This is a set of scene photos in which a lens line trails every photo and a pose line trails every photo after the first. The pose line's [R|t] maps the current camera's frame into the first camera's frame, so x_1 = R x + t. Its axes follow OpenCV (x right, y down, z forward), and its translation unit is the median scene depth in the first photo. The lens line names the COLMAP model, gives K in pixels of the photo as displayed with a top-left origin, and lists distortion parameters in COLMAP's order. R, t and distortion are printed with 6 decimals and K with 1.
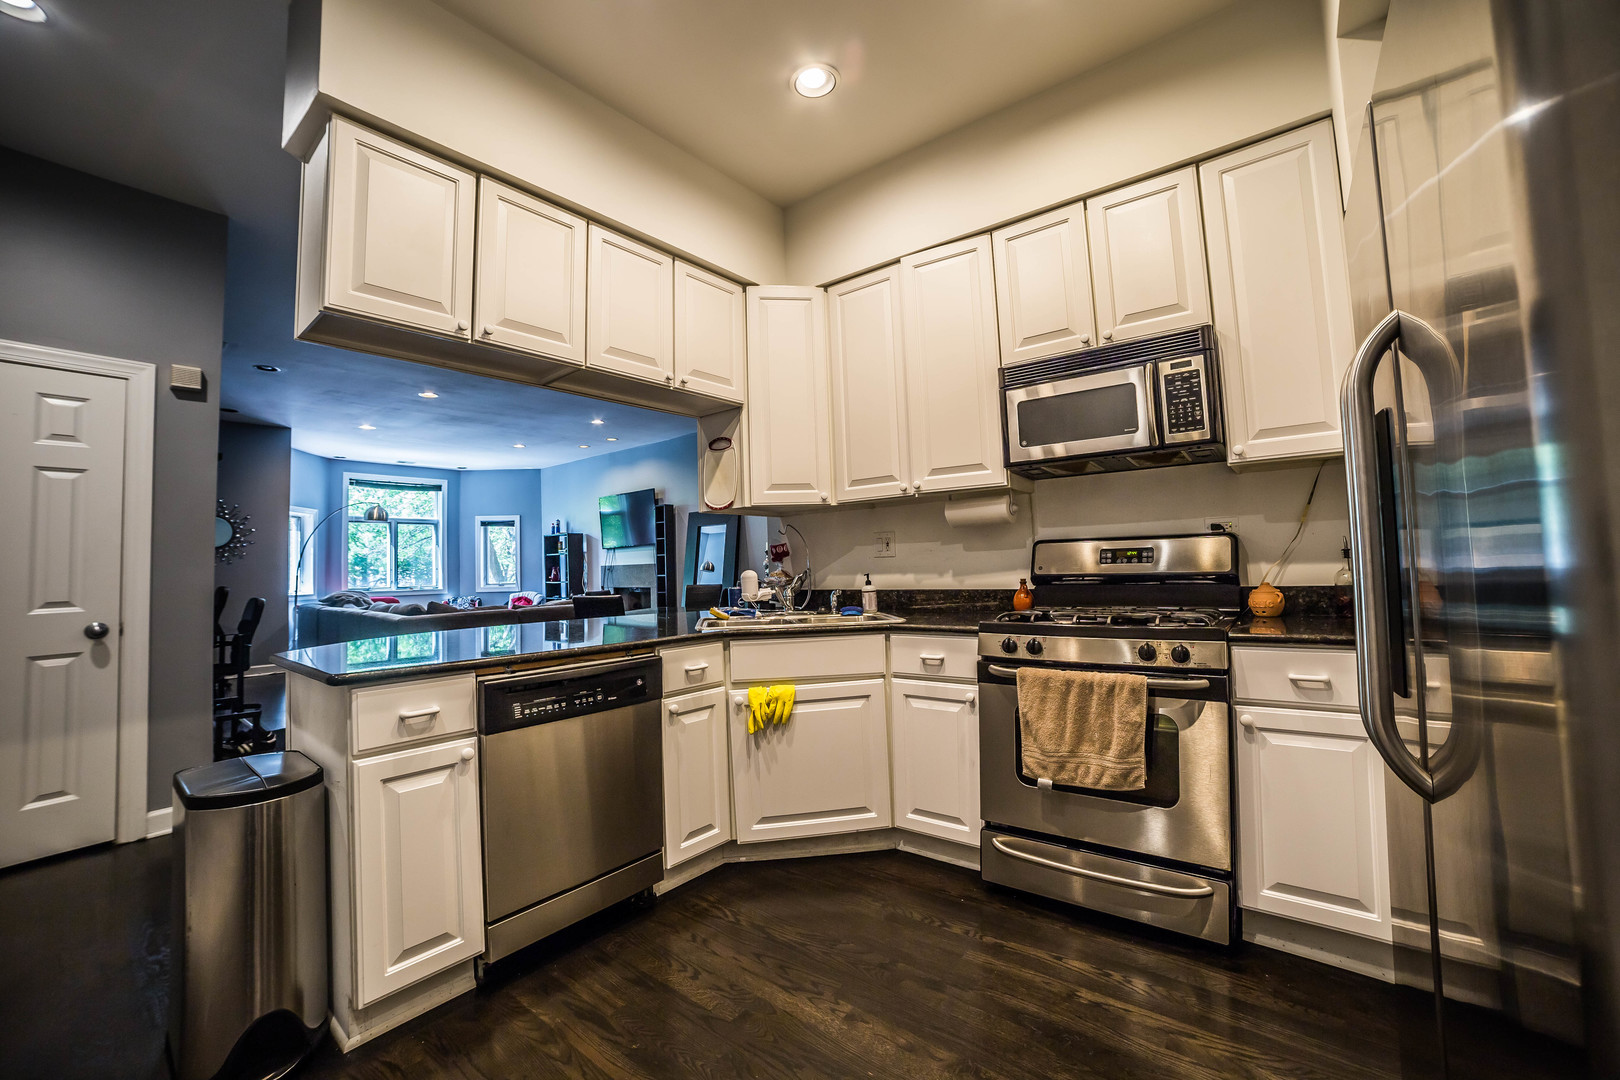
lens RADIAL K [[651.6, 0, 809.6], [0, 651.6, 530.3], [0, 0, 1]] dist [-0.103637, 0.032592]
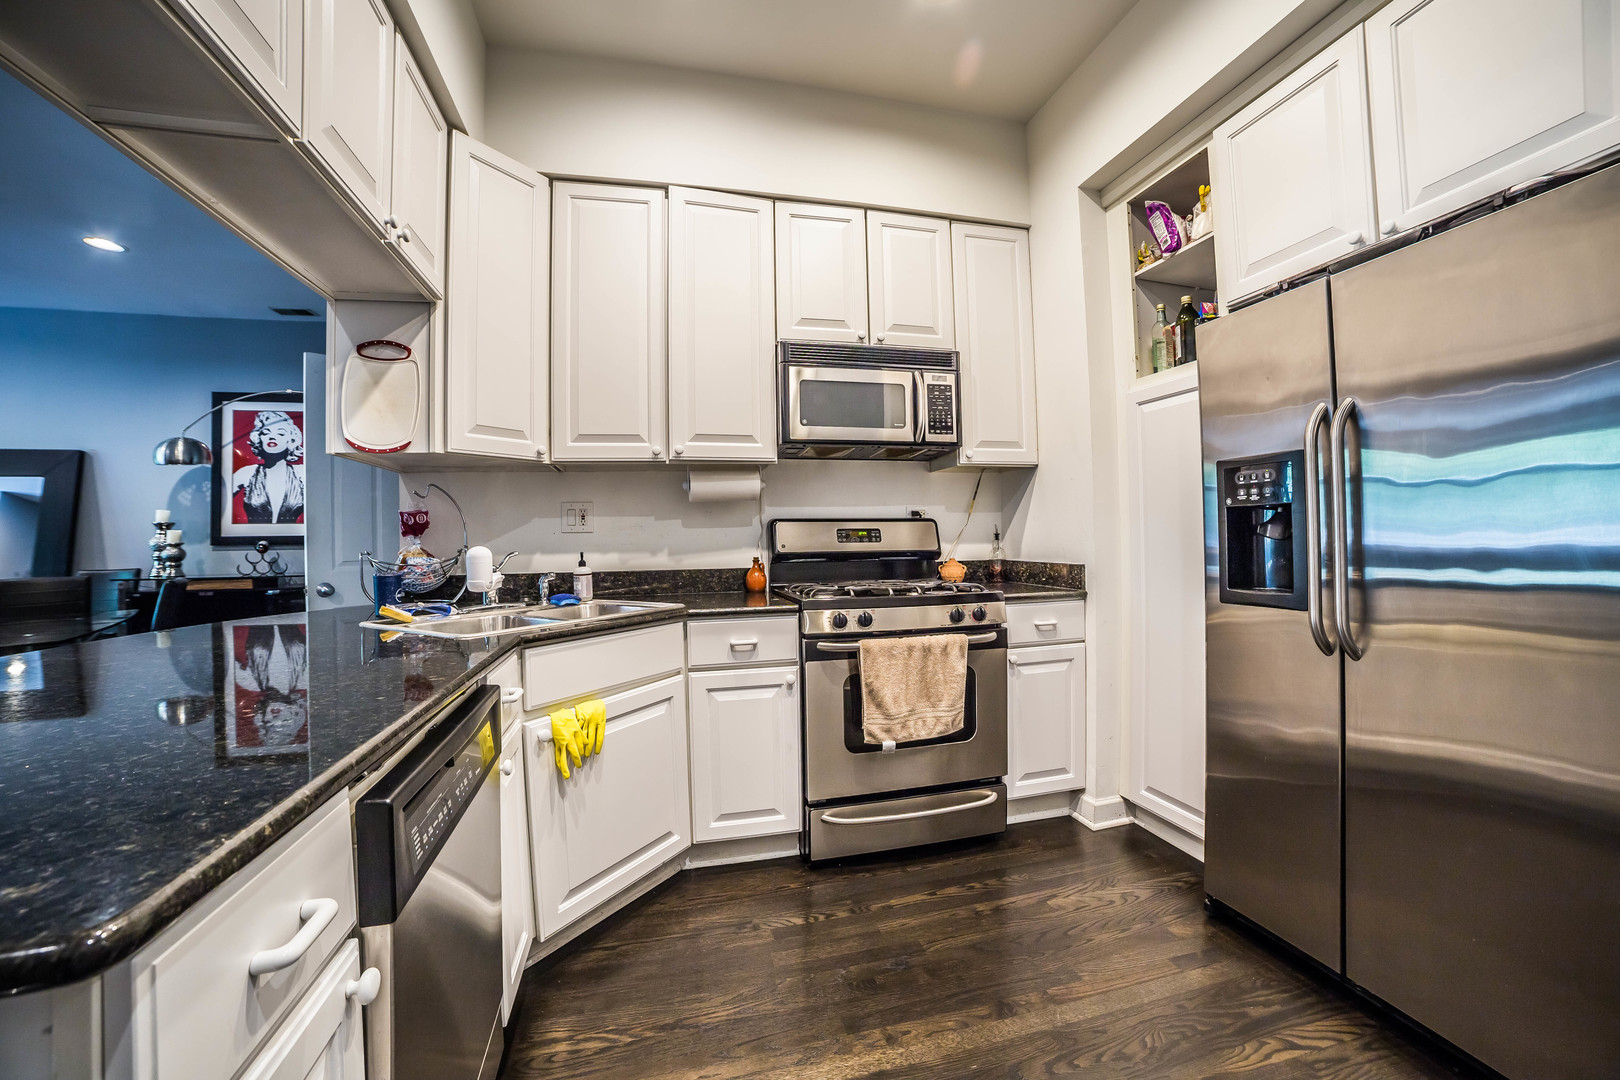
lens RADIAL K [[651.6, 0, 809.6], [0, 651.6, 530.3], [0, 0, 1]] dist [-0.103637, 0.032592]
pose [[0.609688, 0.026167, 0.792210, -0.471920], [-0.042626, 0.999091, -0.000195, 0.035104], [-0.791495, -0.033650, 0.610249, 0.371342]]
